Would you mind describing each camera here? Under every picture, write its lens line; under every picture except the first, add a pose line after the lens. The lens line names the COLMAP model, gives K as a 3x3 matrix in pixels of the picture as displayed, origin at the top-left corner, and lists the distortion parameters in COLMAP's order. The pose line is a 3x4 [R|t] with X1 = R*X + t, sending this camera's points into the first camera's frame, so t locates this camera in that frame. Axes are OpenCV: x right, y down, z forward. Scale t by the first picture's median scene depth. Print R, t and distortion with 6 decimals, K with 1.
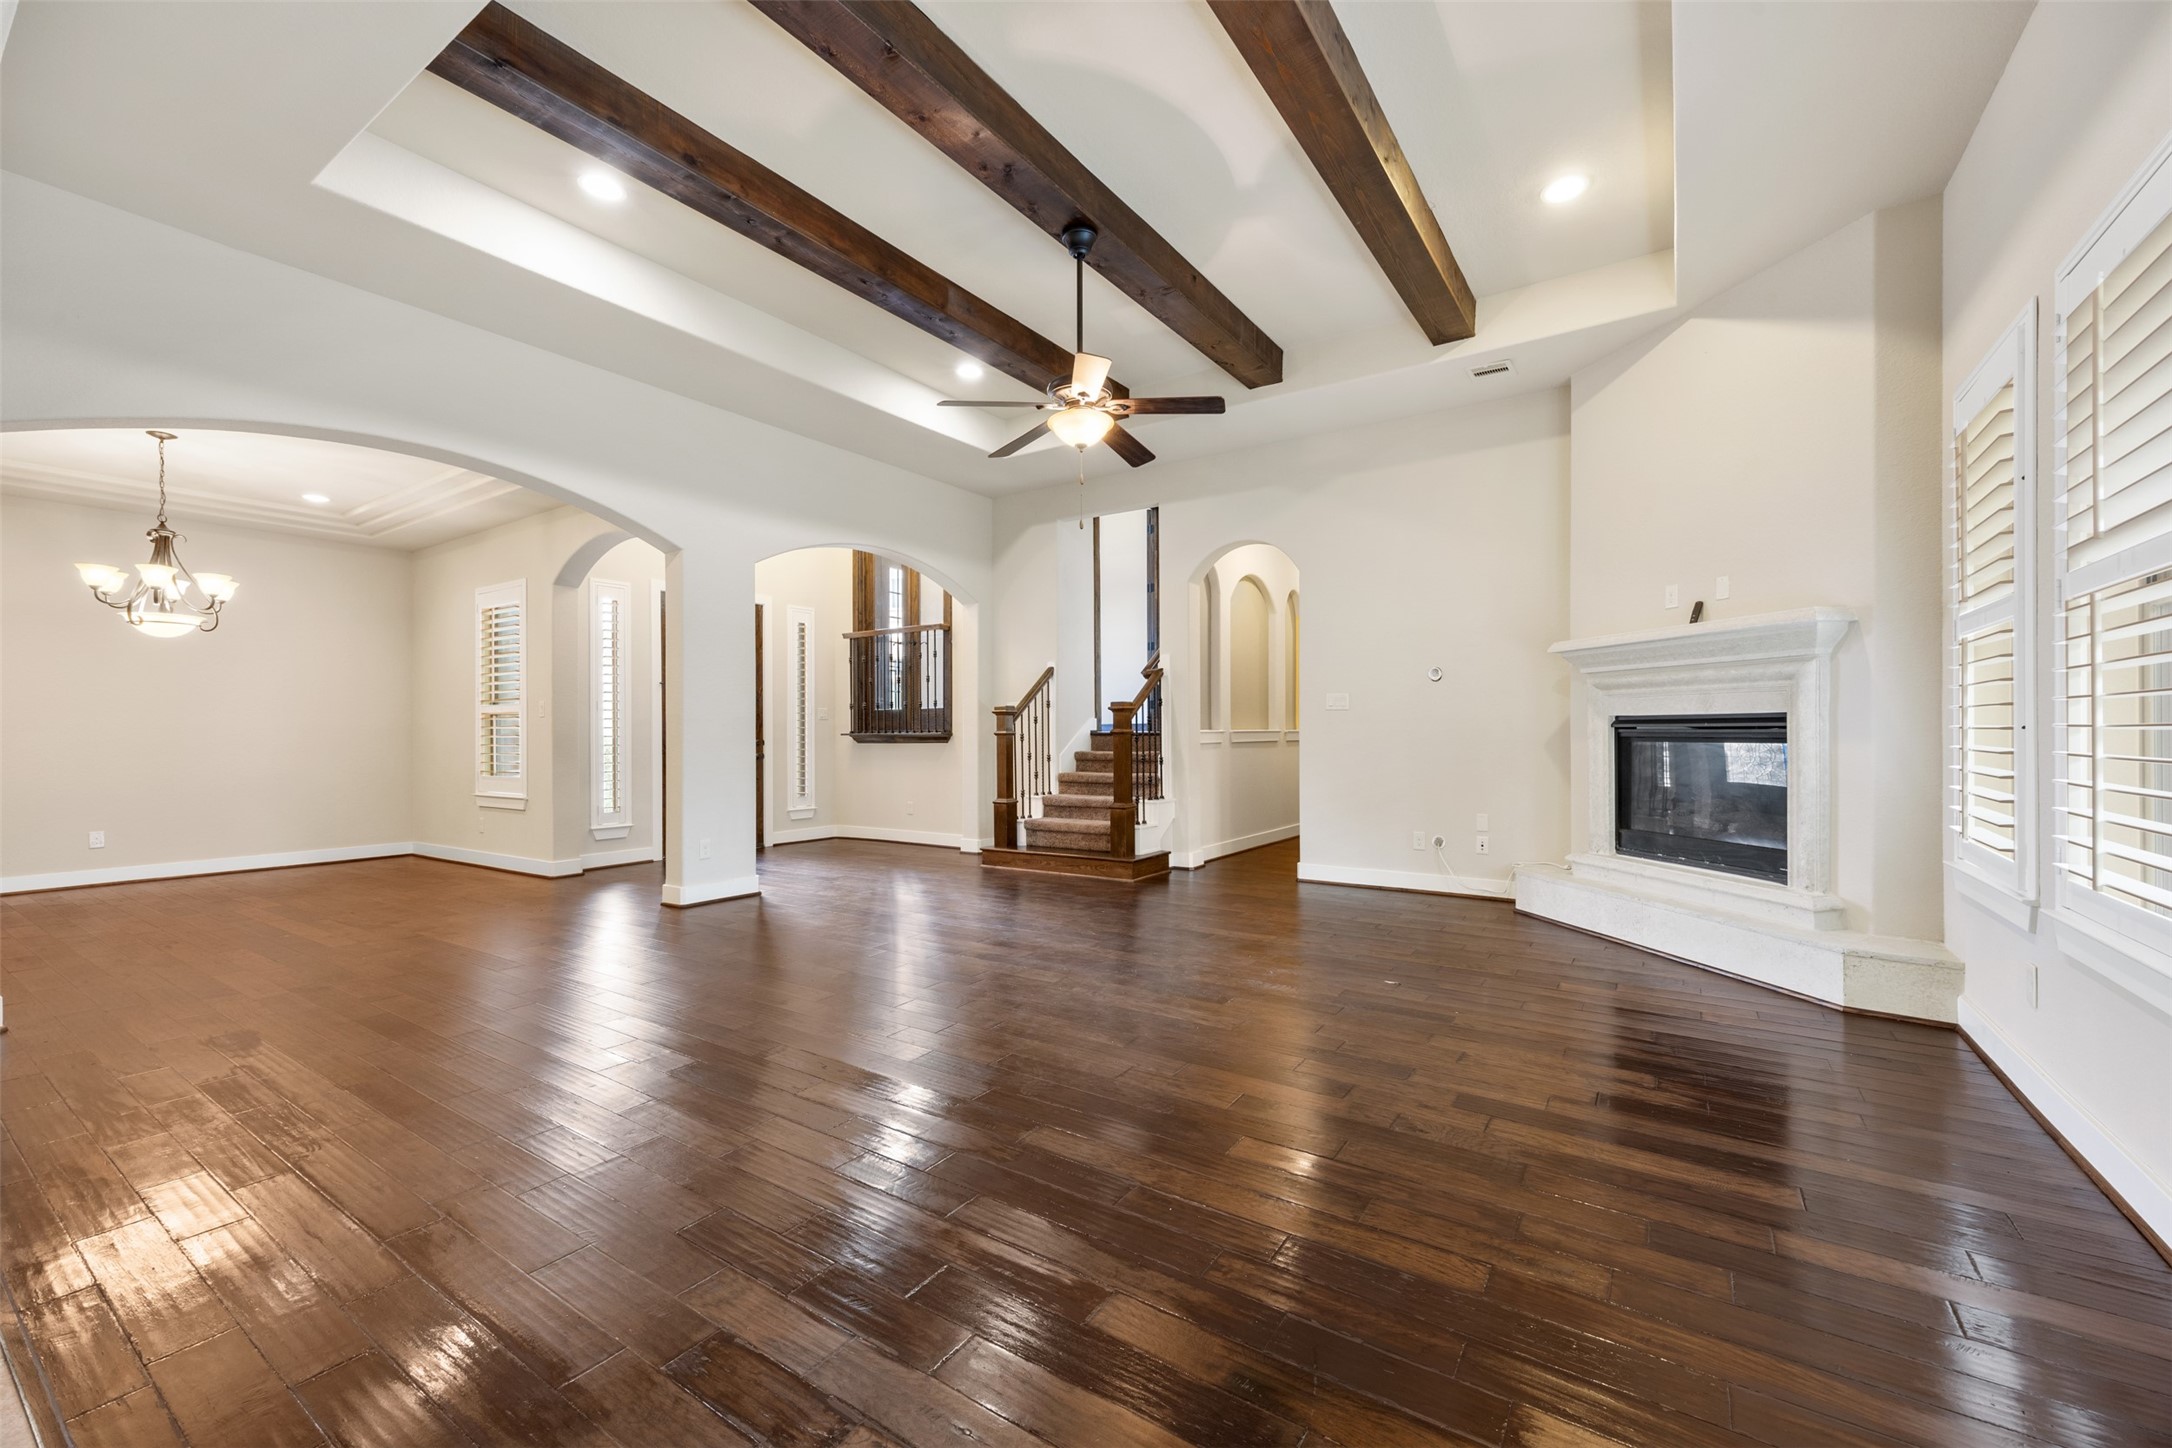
lens RADIAL K [[872.1, 0, 1086.0], [0, 872.1, 724.0], [0, 0, 1]] dist [0.012278, 0.000010]
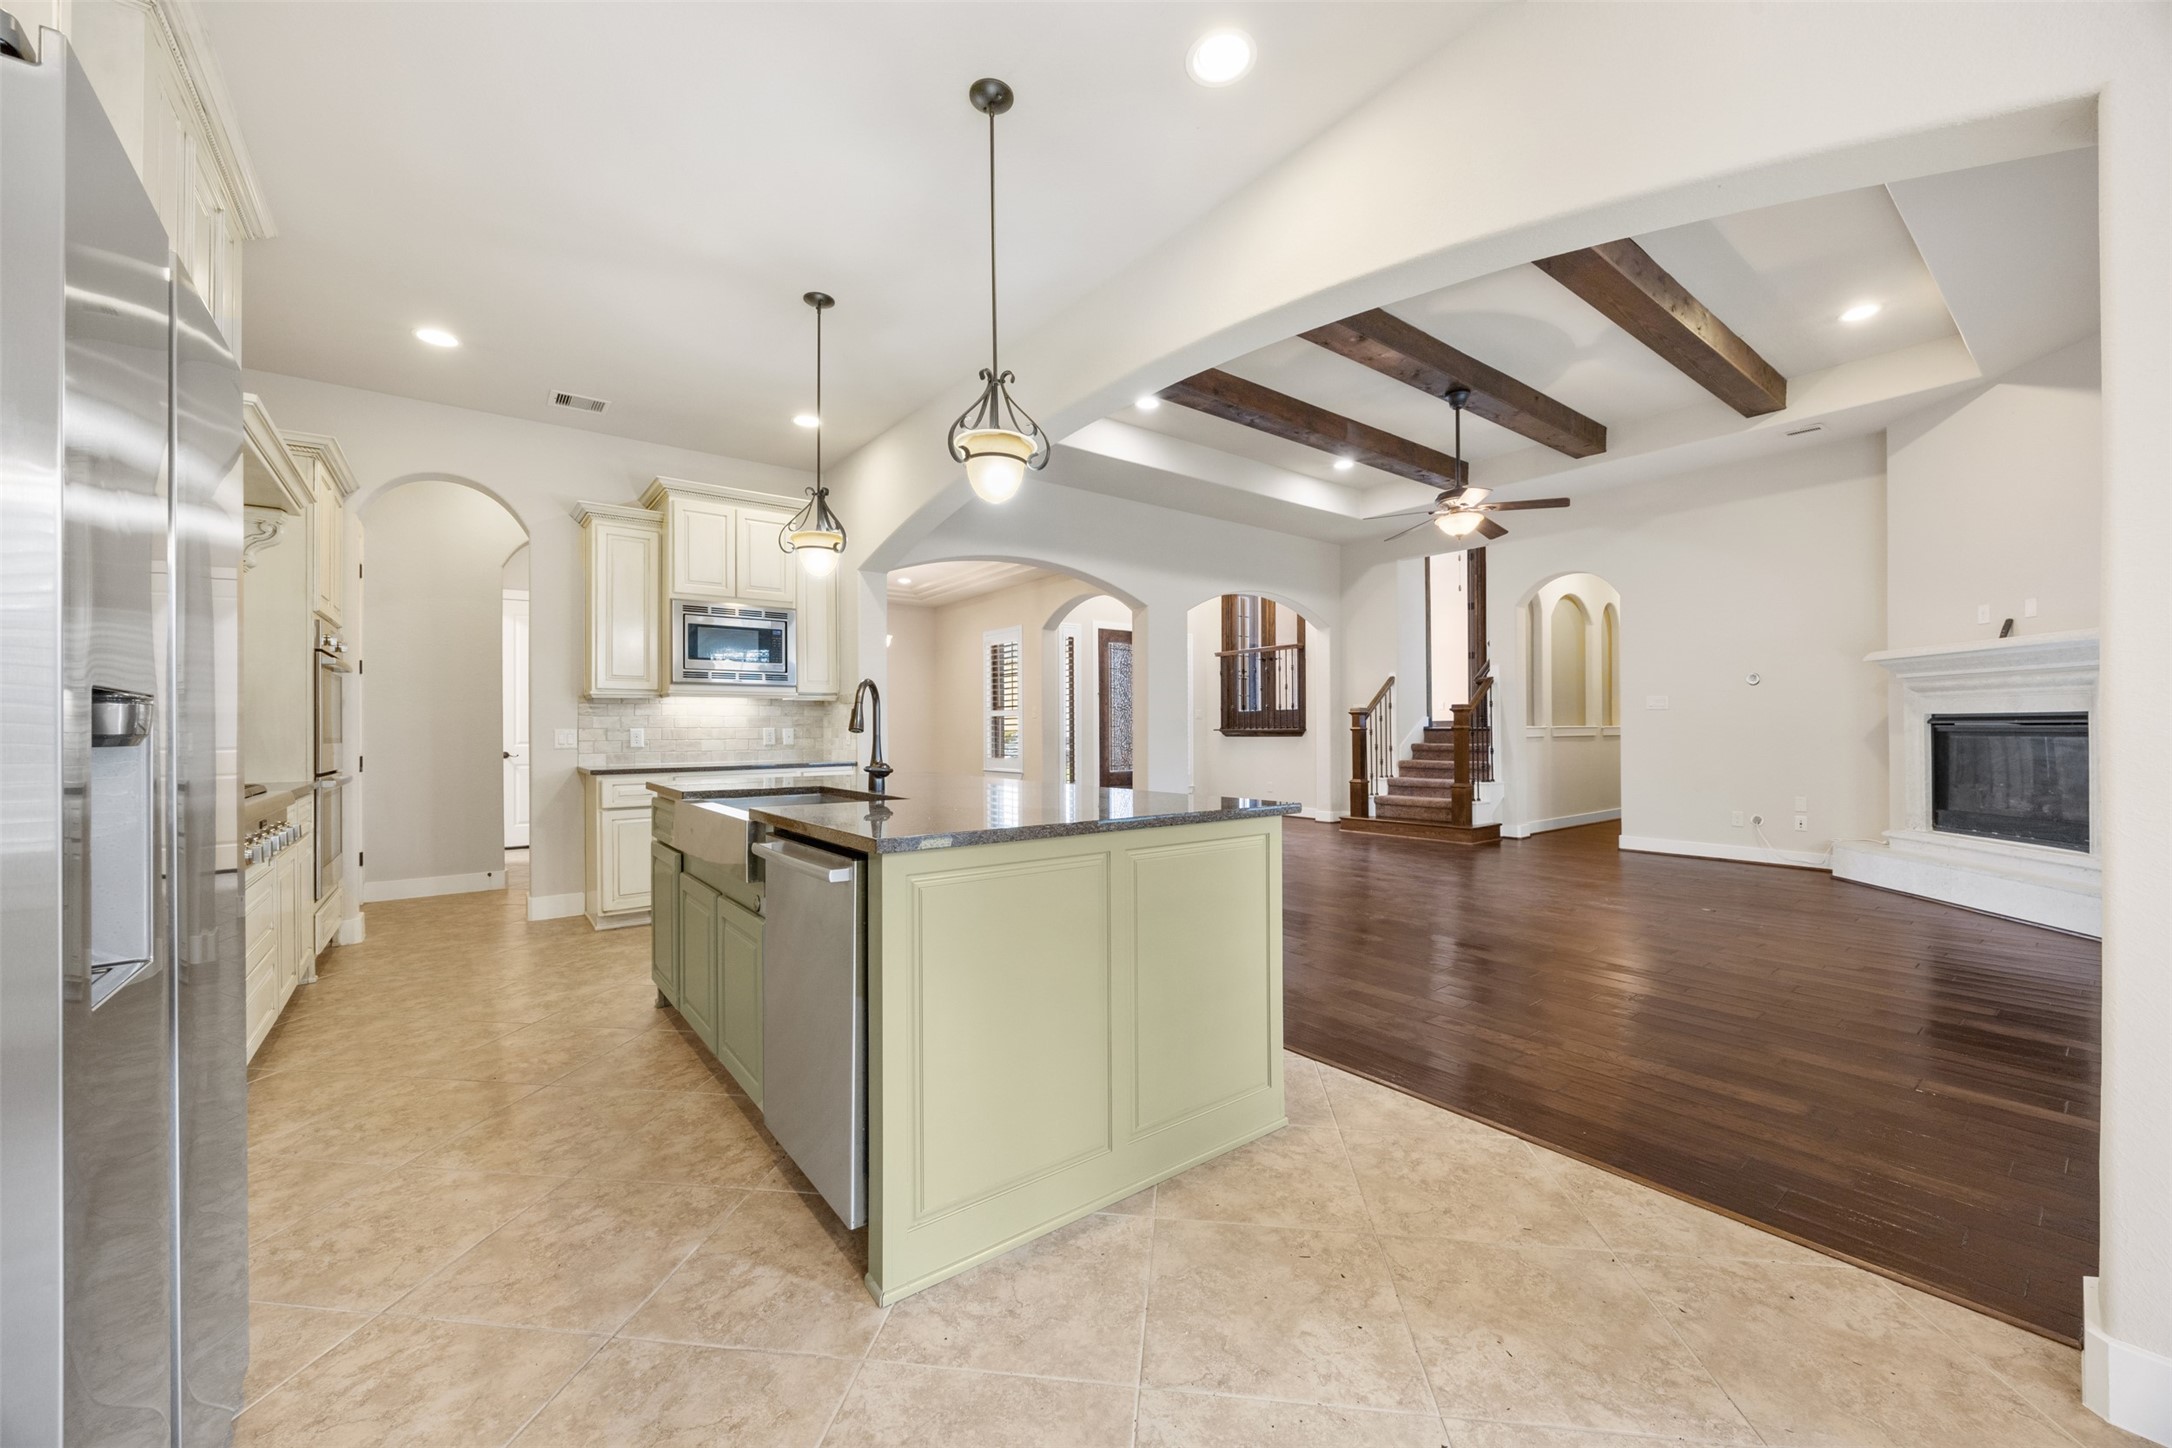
lens RADIAL K [[827.7, 0, 1084.8], [0, 827.7, 717.7], [0, 0, 1]] dist [-0.000813, -0.000157]
pose [[0.950349, -0.004015, -0.311162, -0.102309], [0.002921, 0.999988, -0.003984, -0.002444], [0.311174, 0.002877, 0.950349, -0.314897]]
